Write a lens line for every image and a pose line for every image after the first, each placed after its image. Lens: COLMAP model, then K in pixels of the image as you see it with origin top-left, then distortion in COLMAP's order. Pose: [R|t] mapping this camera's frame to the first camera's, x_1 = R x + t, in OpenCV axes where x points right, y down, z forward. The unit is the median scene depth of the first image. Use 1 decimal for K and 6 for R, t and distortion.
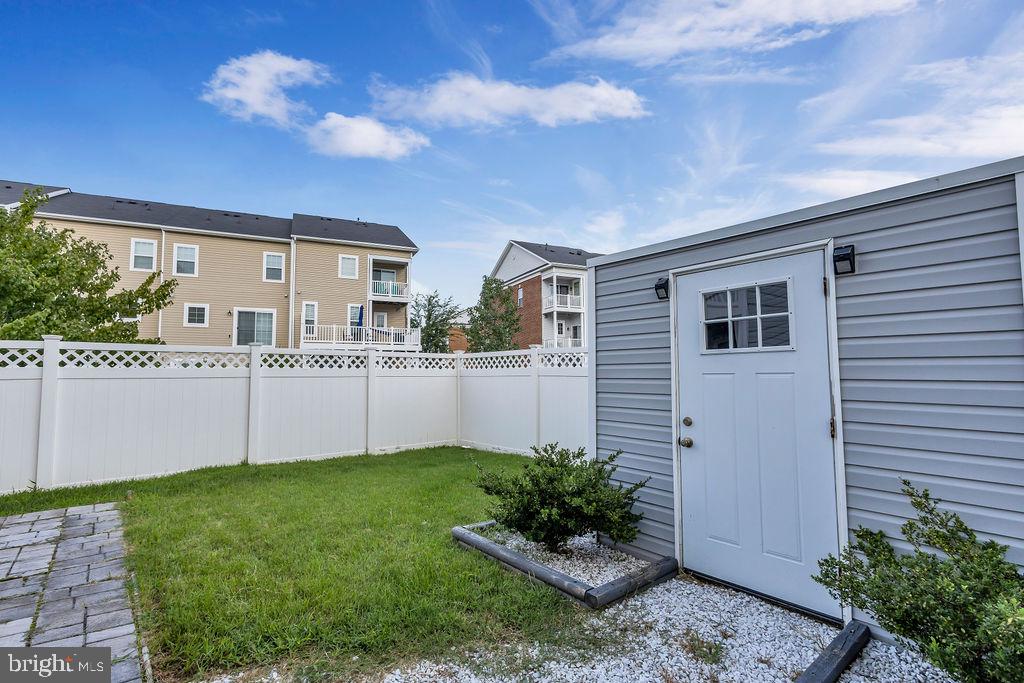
lens RADIAL K [[465.0, 0, 514.9], [0, 465.0, 348.5], [0, 0, 1]] dist [0.000934, -0.000114]
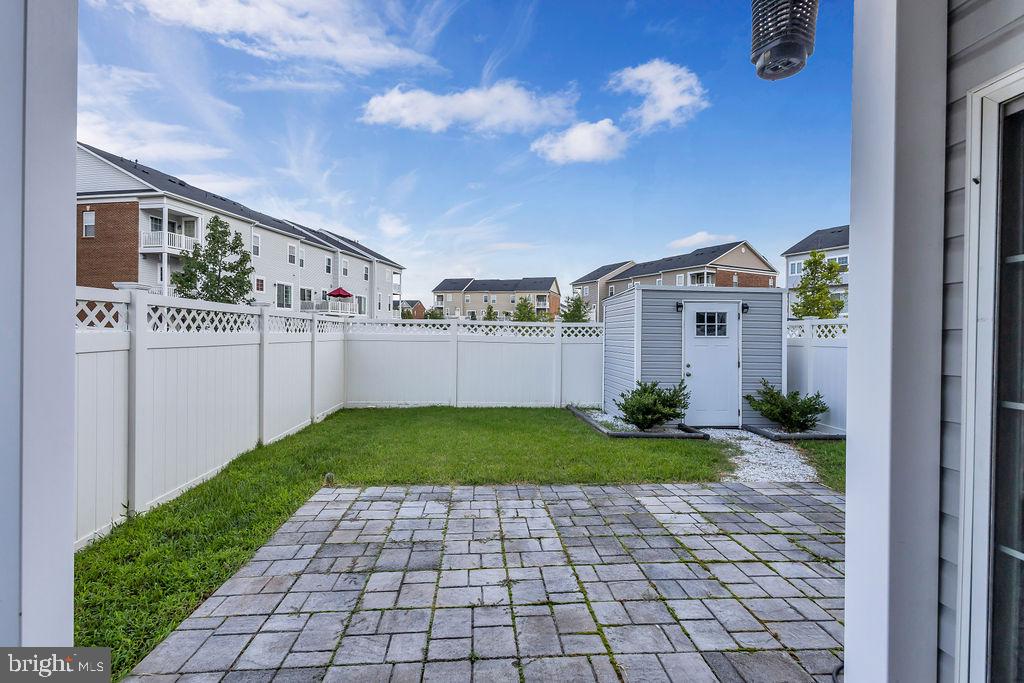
lens RADIAL K [[465.0, 0, 509.6], [0, 465.0, 338.0], [0, 0, 1]] dist [0.000934, -0.000114]
pose [[0.598455, 0.006645, 0.801129, -1.406285], [-0.062754, 0.997282, 0.038606, -0.011207], [-0.798695, -0.073378, 0.597245, 0.219599]]
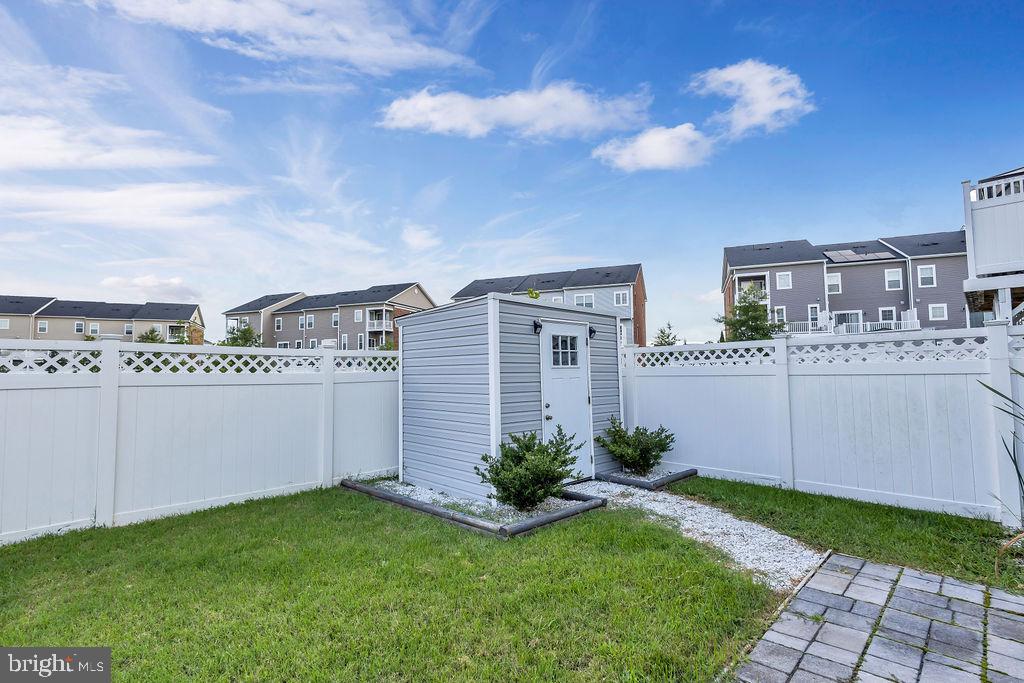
lens RADIAL K [[465.0, 0, 509.9], [0, 465.0, 343.2], [0, 0, 1]] dist [0.000934, -0.000114]
pose [[-0.060604, 0.069903, 0.995711, -0.950292], [-0.049737, 0.996094, -0.072957, 0.039020], [-0.996922, -0.053945, -0.056891, 0.853333]]
